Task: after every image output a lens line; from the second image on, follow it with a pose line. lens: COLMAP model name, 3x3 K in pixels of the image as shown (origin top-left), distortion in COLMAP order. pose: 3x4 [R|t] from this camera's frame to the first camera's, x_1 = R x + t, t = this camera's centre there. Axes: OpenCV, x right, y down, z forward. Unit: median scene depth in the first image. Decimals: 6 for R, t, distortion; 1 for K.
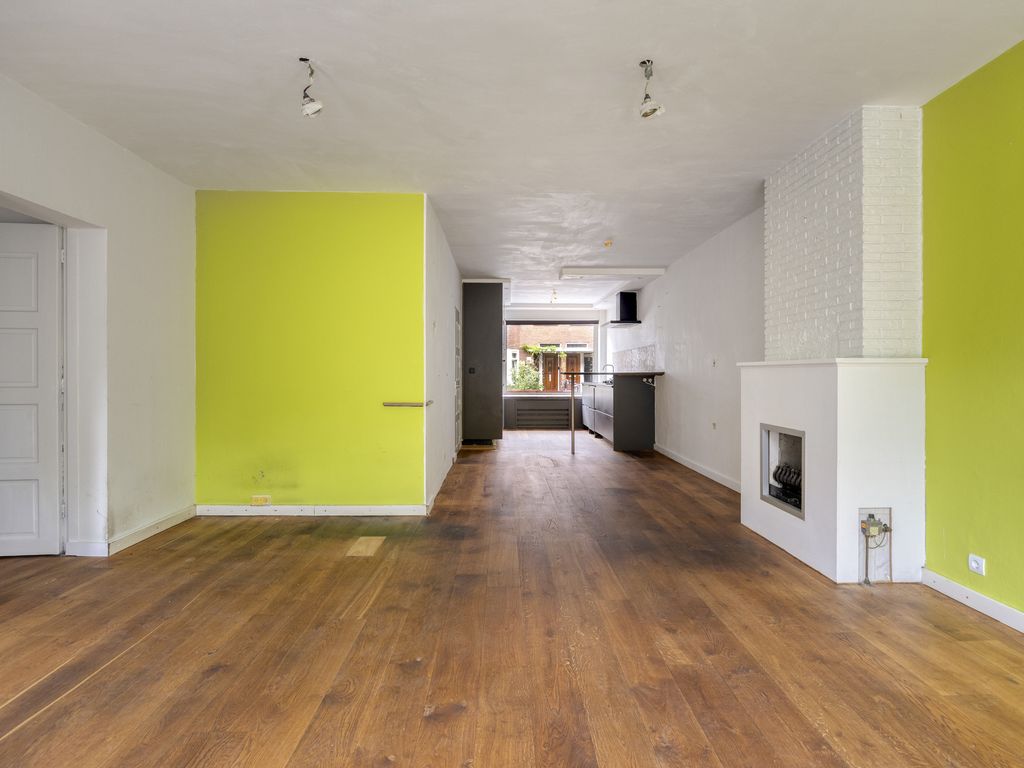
lens RADIAL K [[535.0, 0, 513.4], [0, 535.0, 374.0], [0, 0, 1]] dist [-0.000167, -0.000005]
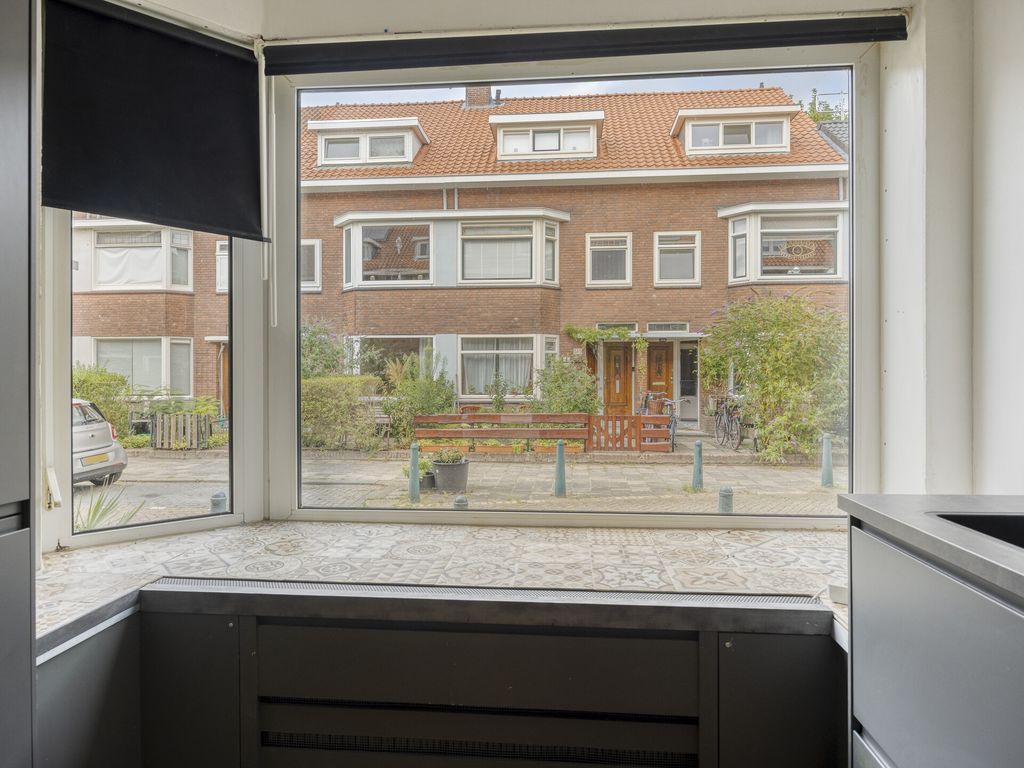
lens RADIAL K [[626.1, 0, 513.4], [0, 626.1, 377.8], [0, 0, 1]] dist [-0.002487, -0.000203]
pose [[0.994141, -0.000076, -0.108088, 0.035619], [0.000095, 1.000000, 0.000165, -0.002418], [0.108088, -0.000175, 0.994141, 0.390710]]
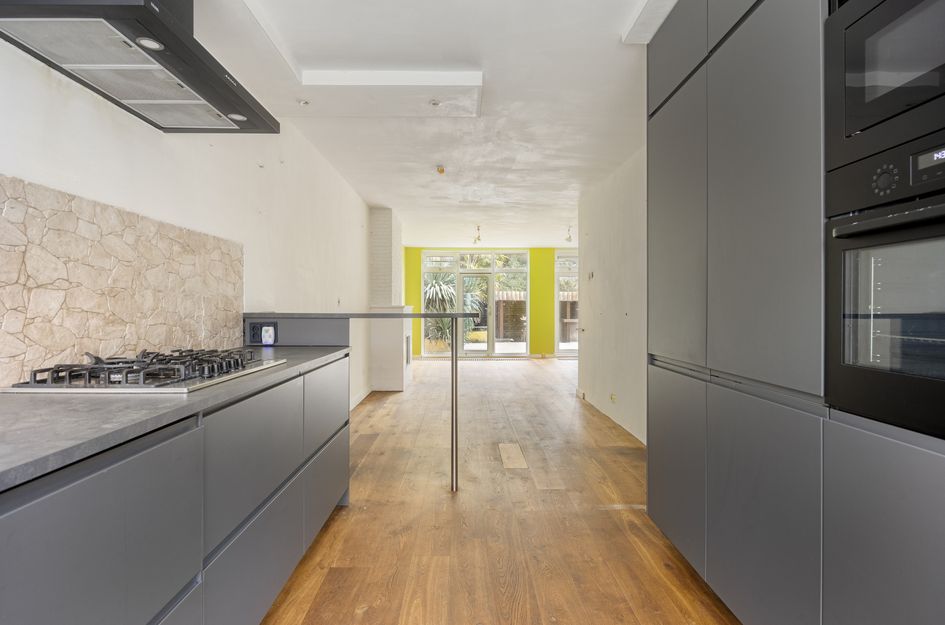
lens RADIAL K [[500.9, 0, 472.5], [0, 500.9, 312.5], [0, 0, 1]] dist [0.000249, 0.000000]
pose [[-0.999988, 0.003509, -0.003476, 0.029935], [0.003477, 0.999950, 0.009352, -0.002290], [0.003508, 0.009340, -0.999950, 0.438540]]
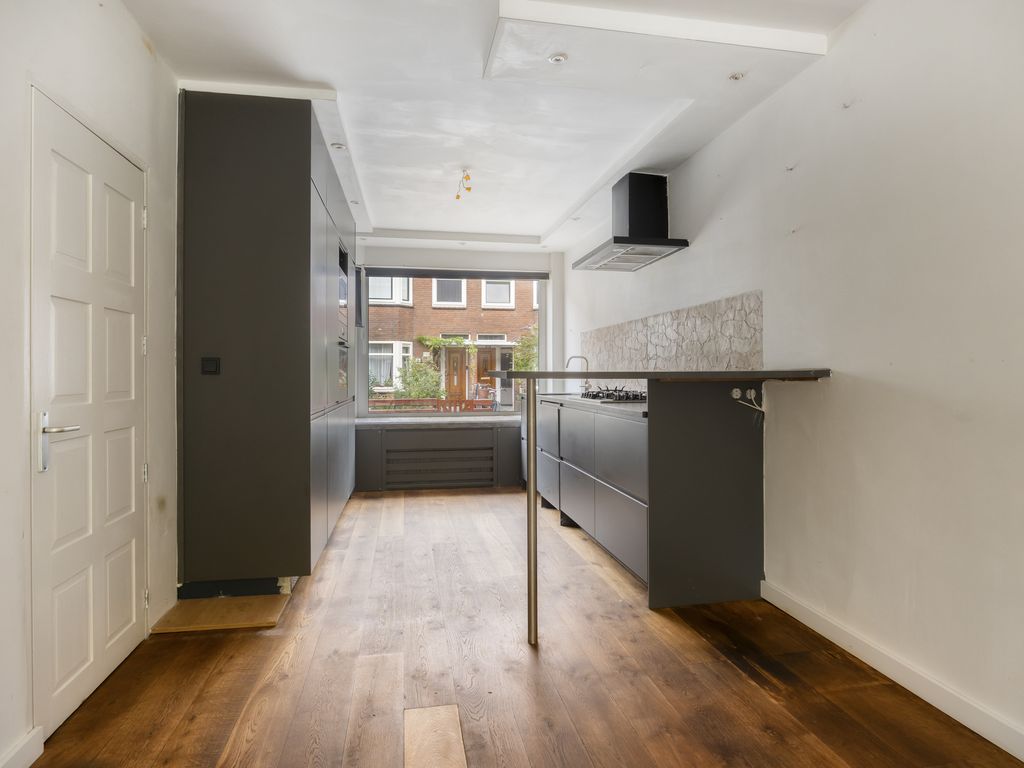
lens RADIAL K [[586.1, 0, 511.6], [0, 586.1, 374.4], [0, 0, 1]] dist [-0.004327, -0.000565]
pose [[0.986617, -0.000586, 0.163056, 0.014563], [0.000880, 0.999998, -0.001727, -0.000159], [-0.163055, 0.001847, 0.986615, 0.210811]]
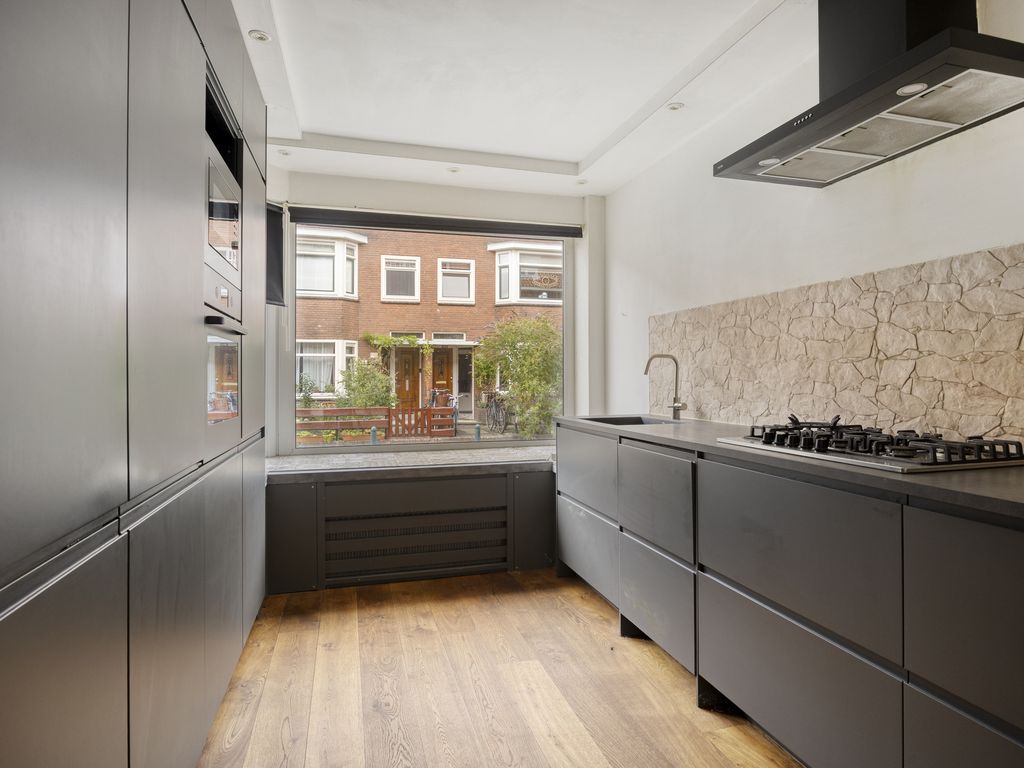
lens RADIAL K [[586.1, 0, 511.6], [0, 586.1, 374.4], [0, 0, 1]] dist [-0.004327, -0.000565]
pose [[0.966927, -0.000371, 0.255055, 0.010421], [0.001747, 0.999985, -0.005165, -0.002499], [-0.255049, 0.005440, 0.966913, 0.309243]]
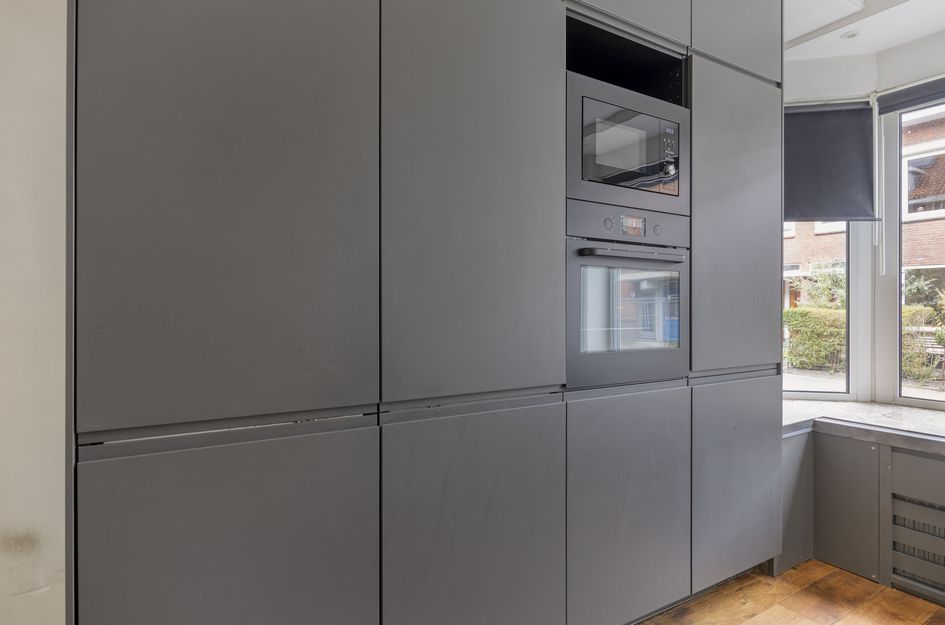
lens RADIAL K [[516.1, 0, 472.5], [0, 516.1, 306.8], [0, 0, 1]] dist [-0.010065, -0.000794]
pose [[0.508833, 0.001544, -0.860864, 0.042696], [-0.002806, 0.999996, 0.000135, -0.002506], [0.860861, 0.002347, 0.508835, 0.342510]]
